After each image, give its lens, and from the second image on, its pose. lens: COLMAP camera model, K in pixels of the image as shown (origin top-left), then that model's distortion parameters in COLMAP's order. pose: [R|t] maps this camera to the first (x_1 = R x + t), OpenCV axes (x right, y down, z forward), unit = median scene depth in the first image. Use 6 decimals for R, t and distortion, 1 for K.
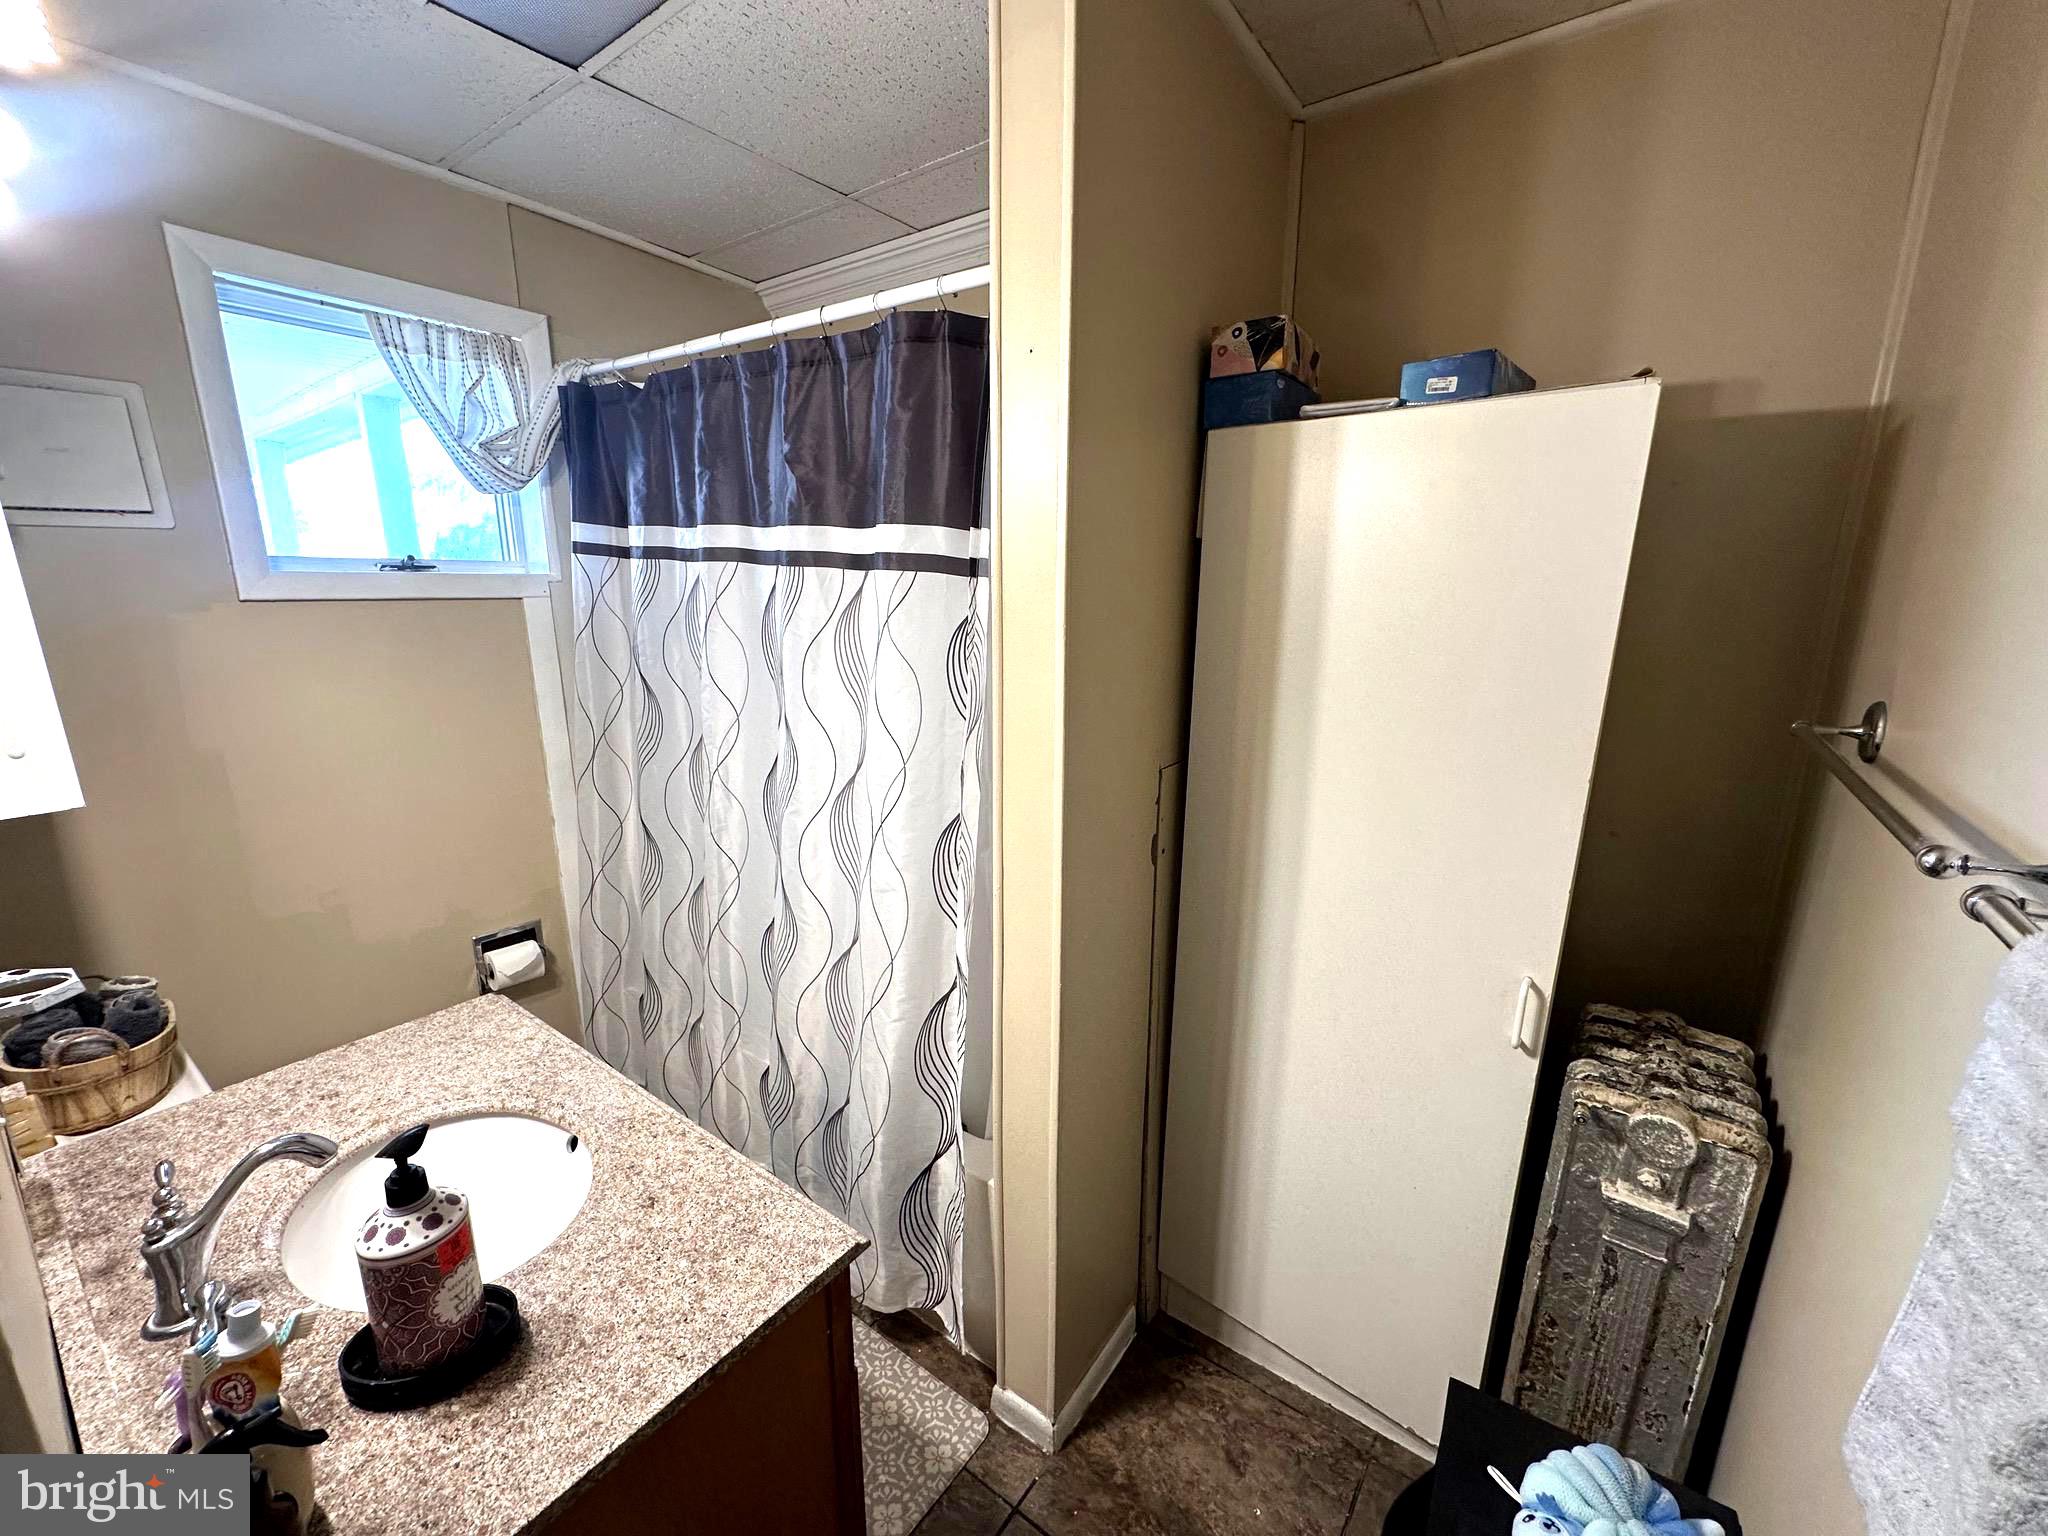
lens RADIAL K [[818.8, 0, 1024.0], [0, 818.8, 768.0], [0, 0, 1]] dist [-0.007718, 0.002479]
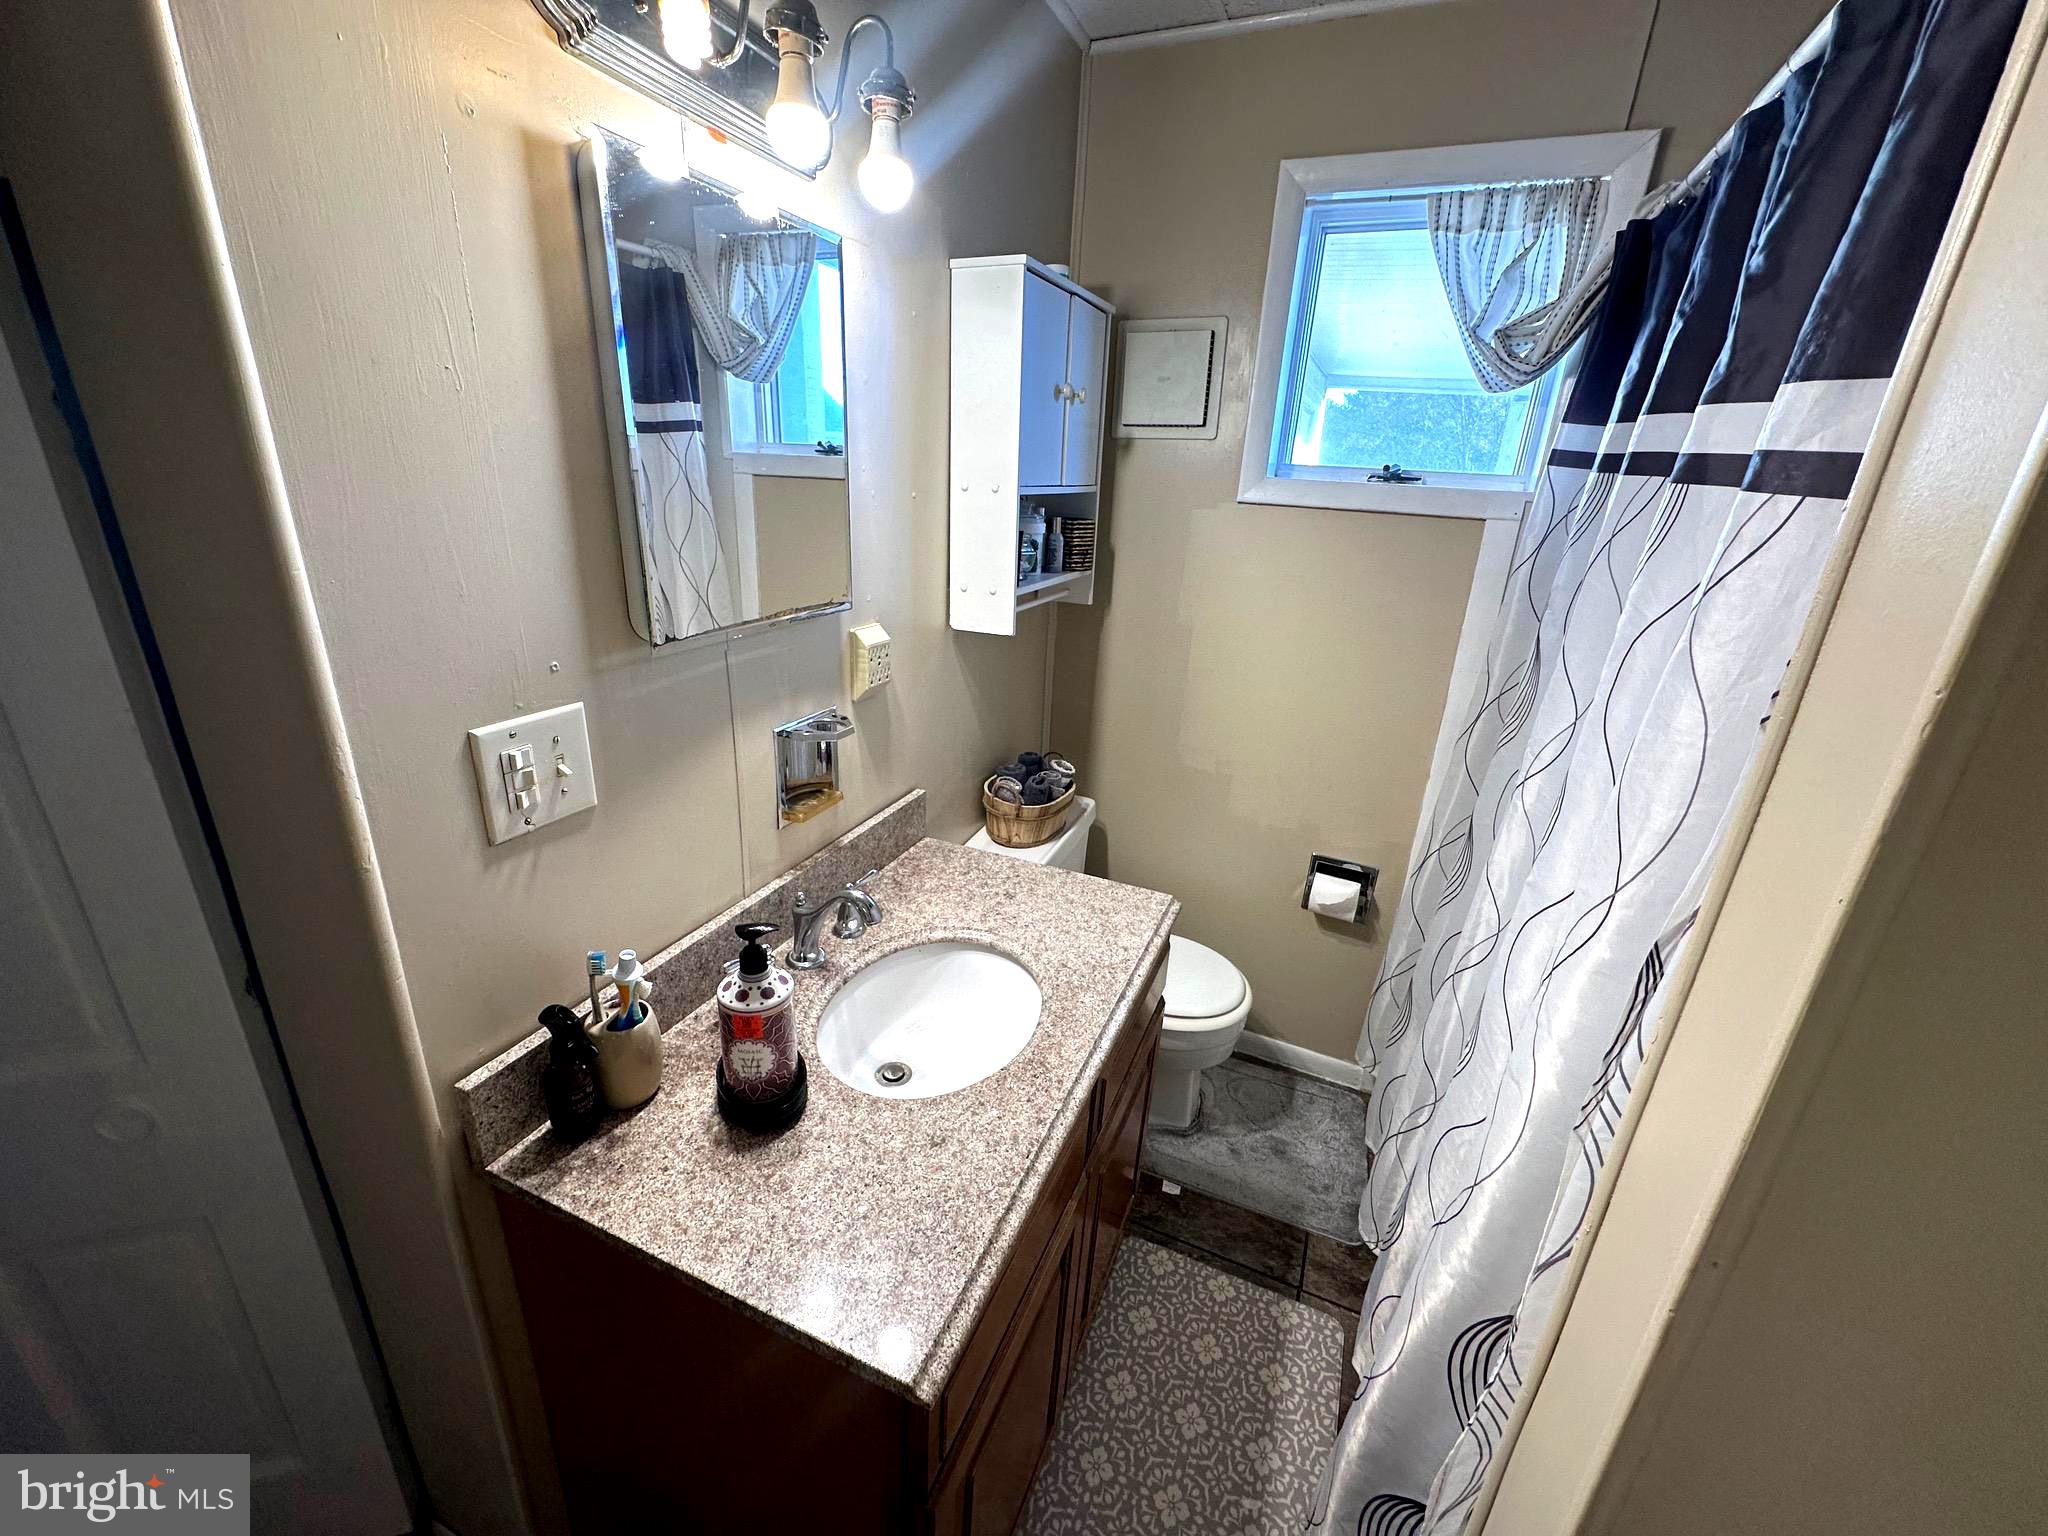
lens RADIAL K [[818.8, 0, 1024.0], [0, 818.8, 768.0], [0, 0, 1]] dist [-0.007718, 0.002479]
pose [[0.222833, 0.341564, -0.913061, 0.160251], [-0.264742, 0.922614, 0.280527, -0.093332], [0.938220, 0.179215, 0.296015, 0.398814]]
